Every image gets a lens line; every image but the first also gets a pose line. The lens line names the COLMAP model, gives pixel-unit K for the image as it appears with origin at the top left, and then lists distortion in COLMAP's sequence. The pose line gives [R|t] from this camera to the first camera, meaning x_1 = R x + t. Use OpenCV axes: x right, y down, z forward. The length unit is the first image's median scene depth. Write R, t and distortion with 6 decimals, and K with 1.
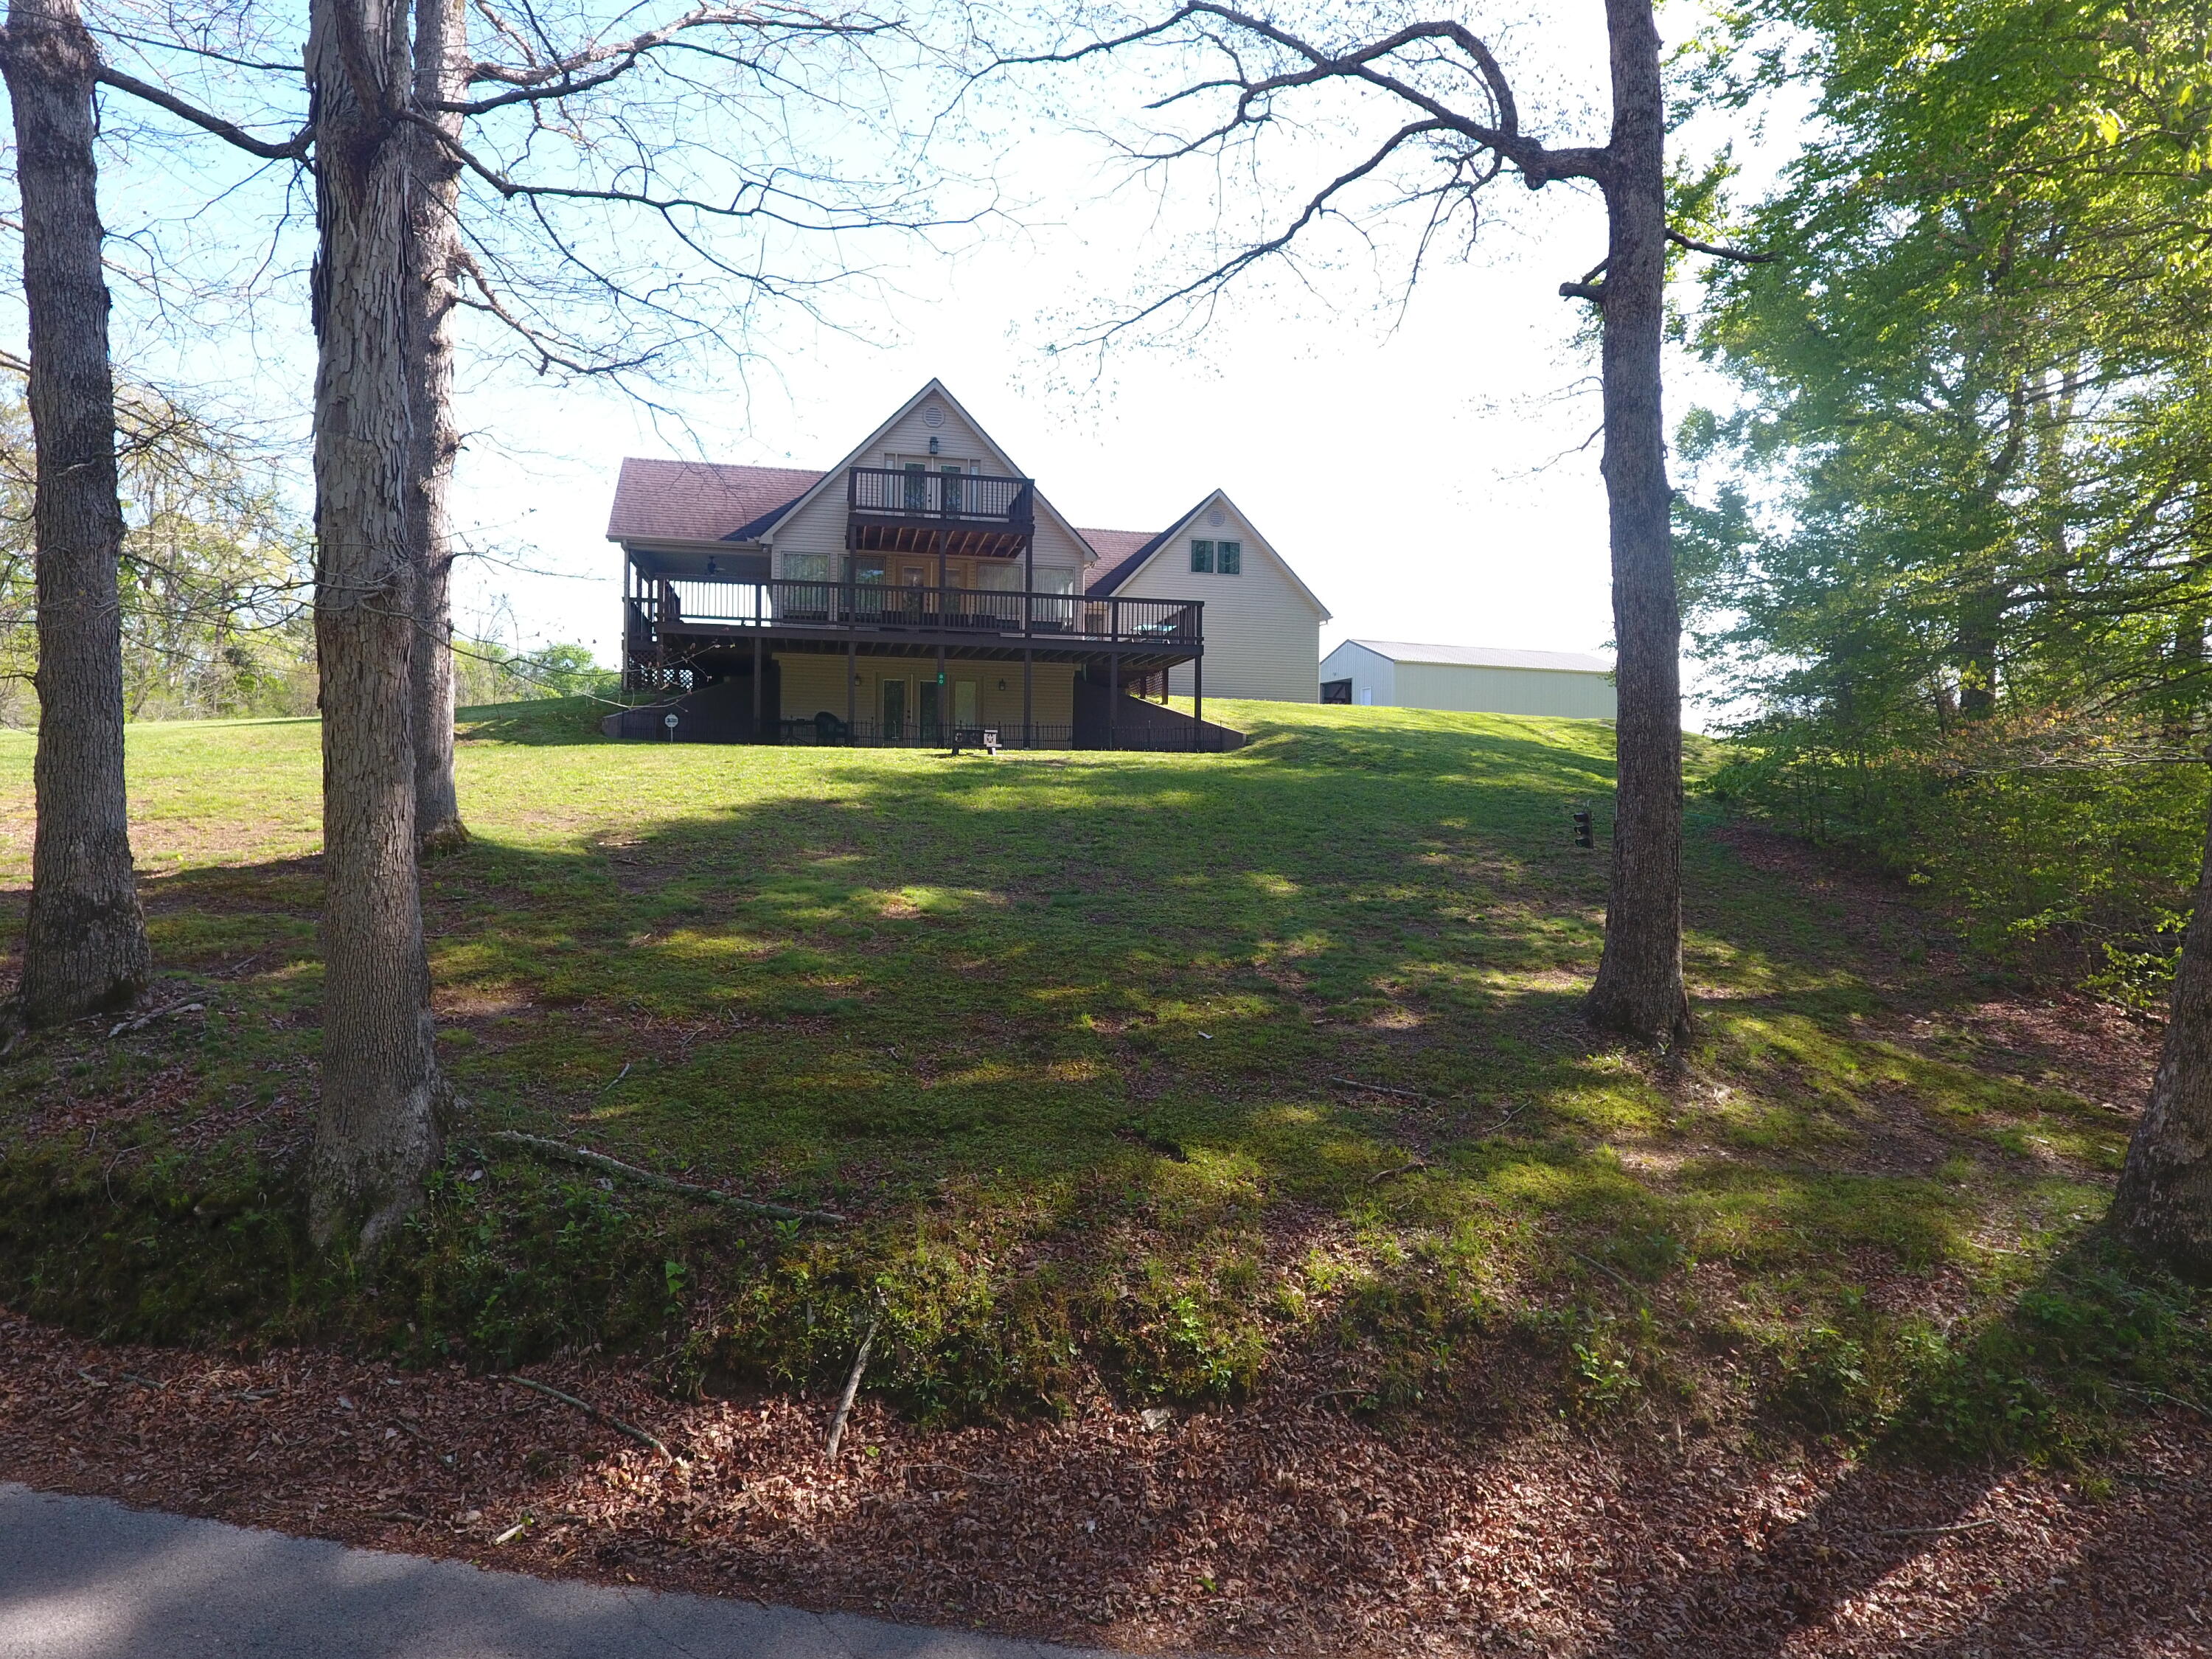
lens RADIAL K [[1284.1, 0, 1106.0], [0, 1284.1, 829.5], [0, 0, 1]] dist [-0.003315, -0.000908]
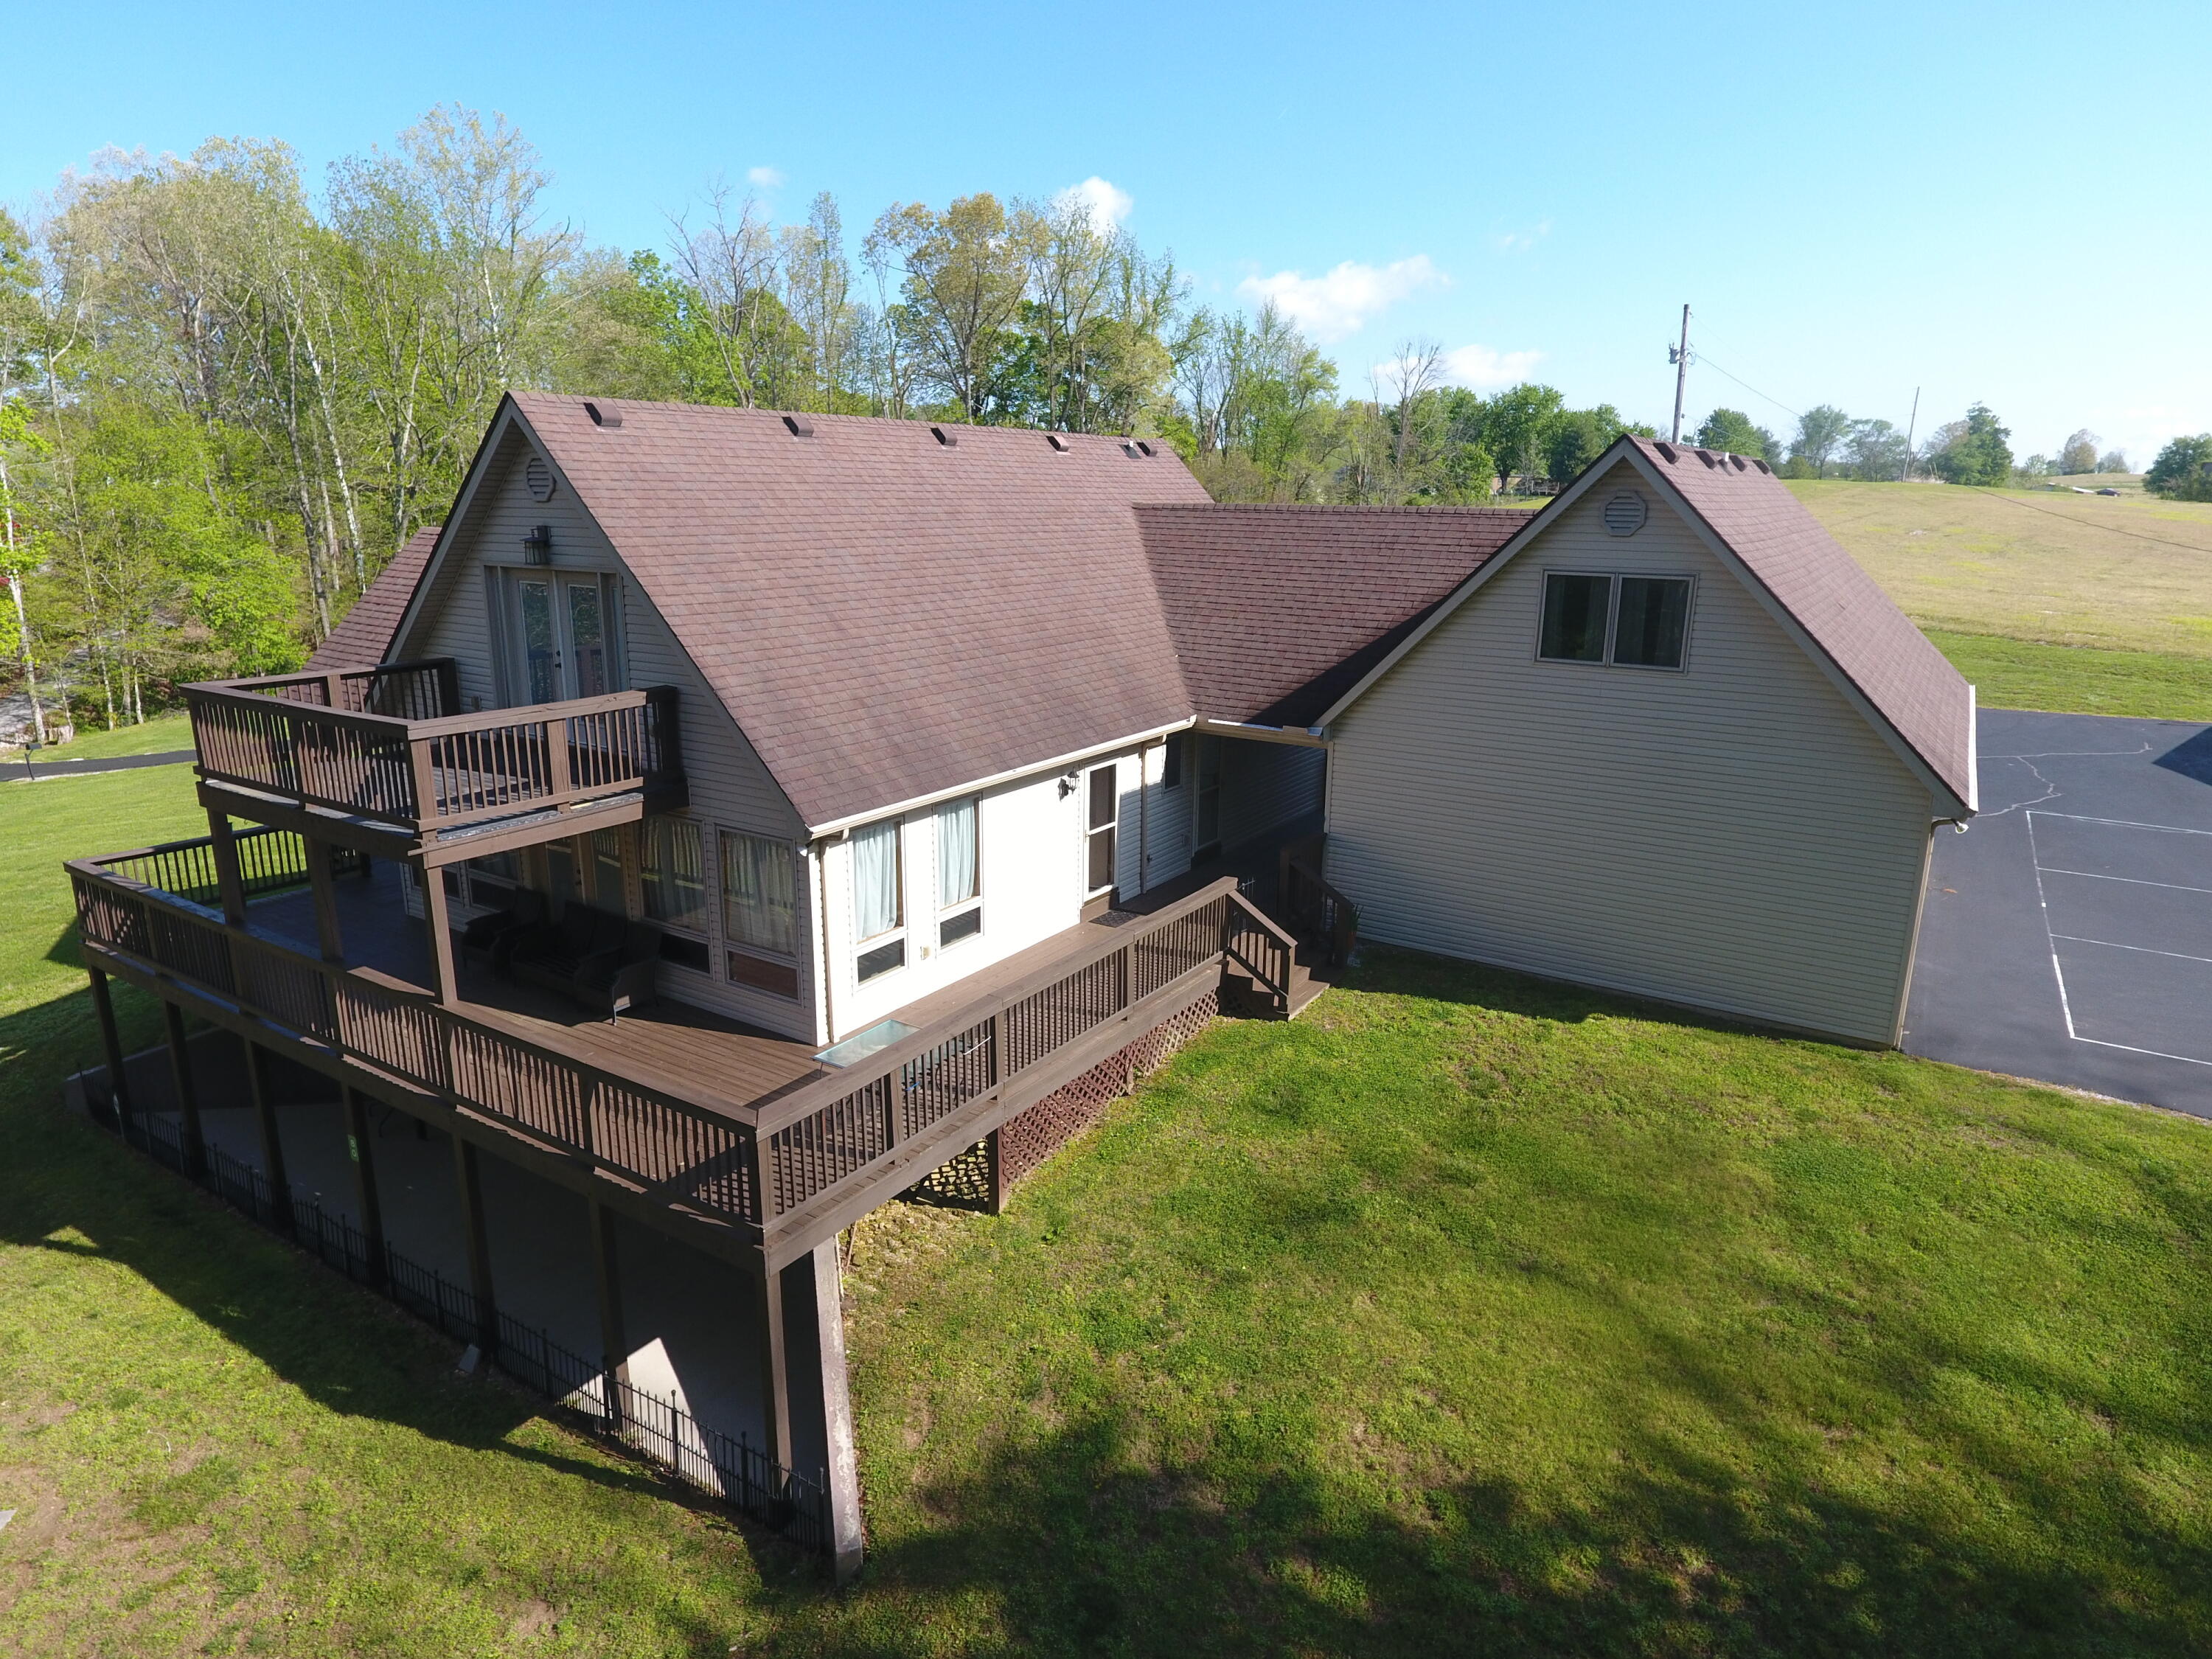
lens RADIAL K [[1284.1, 0, 1106.0], [0, 1284.1, 829.5], [0, 0, 1]] dist [-0.003315, -0.000908]
pose [[0.695965, 0.176585, -0.696024, 0.314849], [-0.013676, 0.972375, 0.233022, -0.293466], [0.717945, -0.152657, 0.679155, 0.774854]]
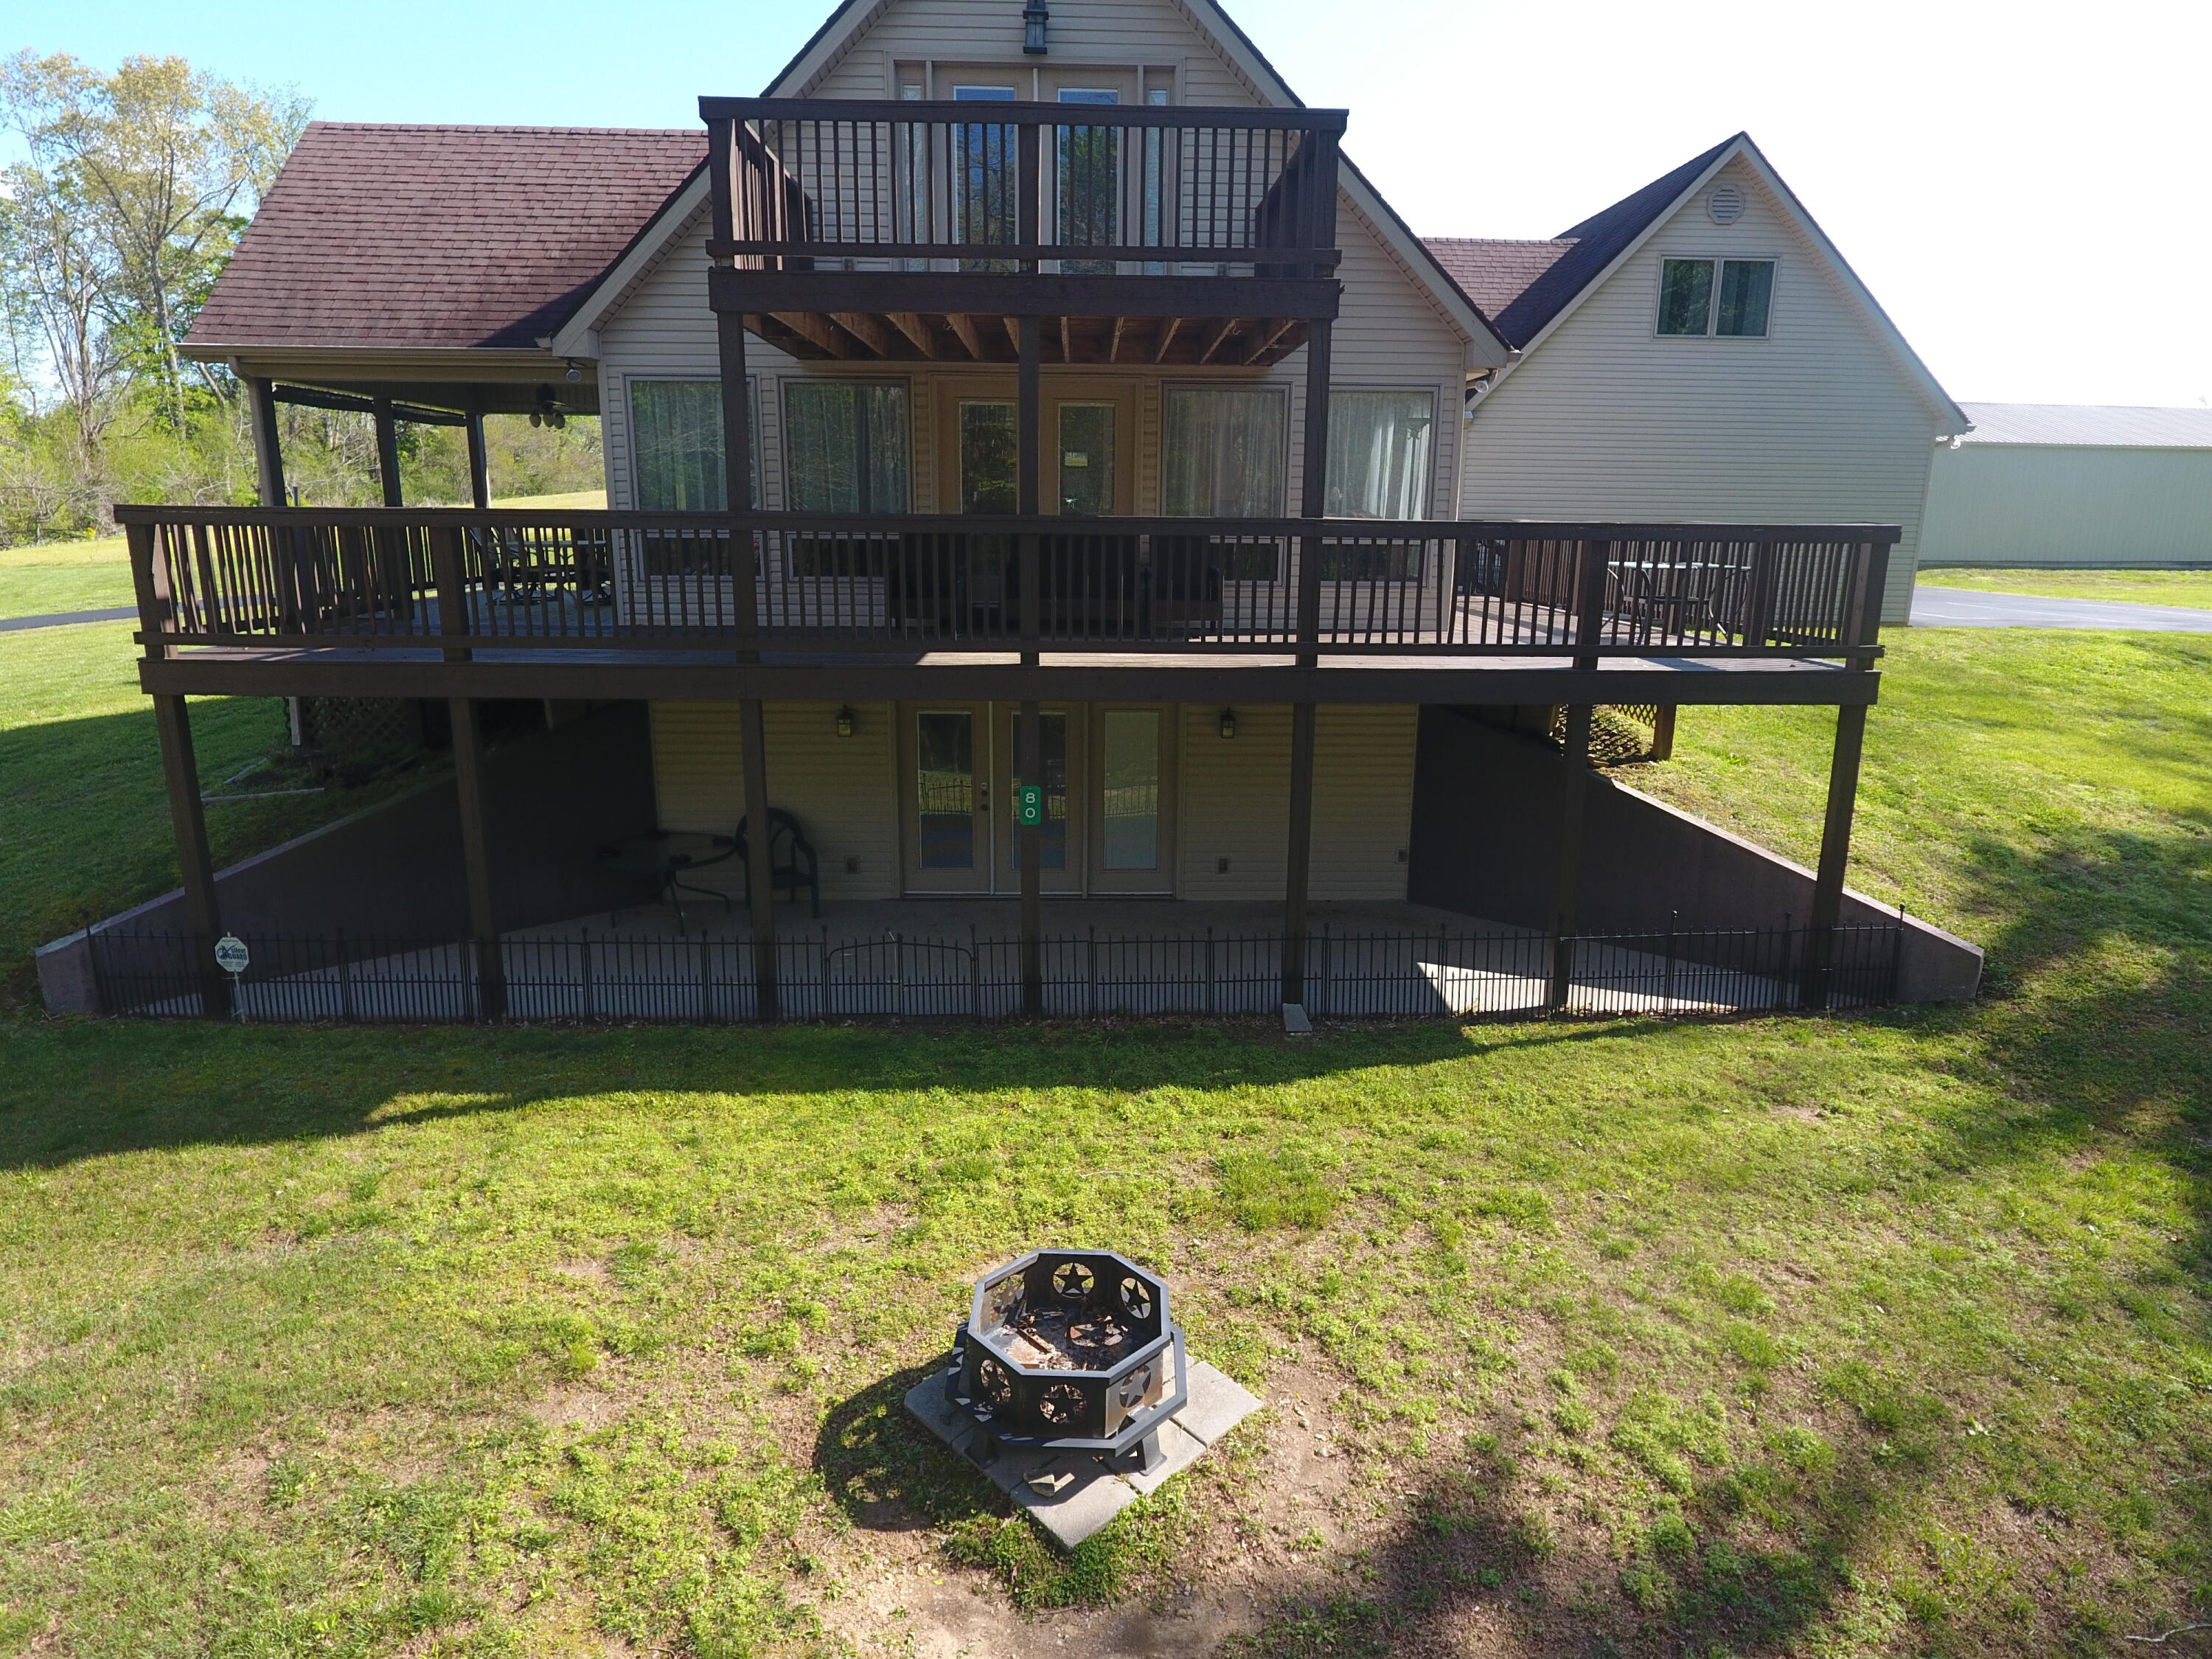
lens RADIAL K [[1284.1, 0, 1106.0], [0, 1284.1, 829.5], [0, 0, 1]] dist [-0.003315, -0.000908]
pose [[0.981294, 0.043046, -0.187638, -0.041529], [-0.001304, 0.976145, 0.217114, -0.155457], [0.192508, -0.212808, 0.957942, 0.594555]]
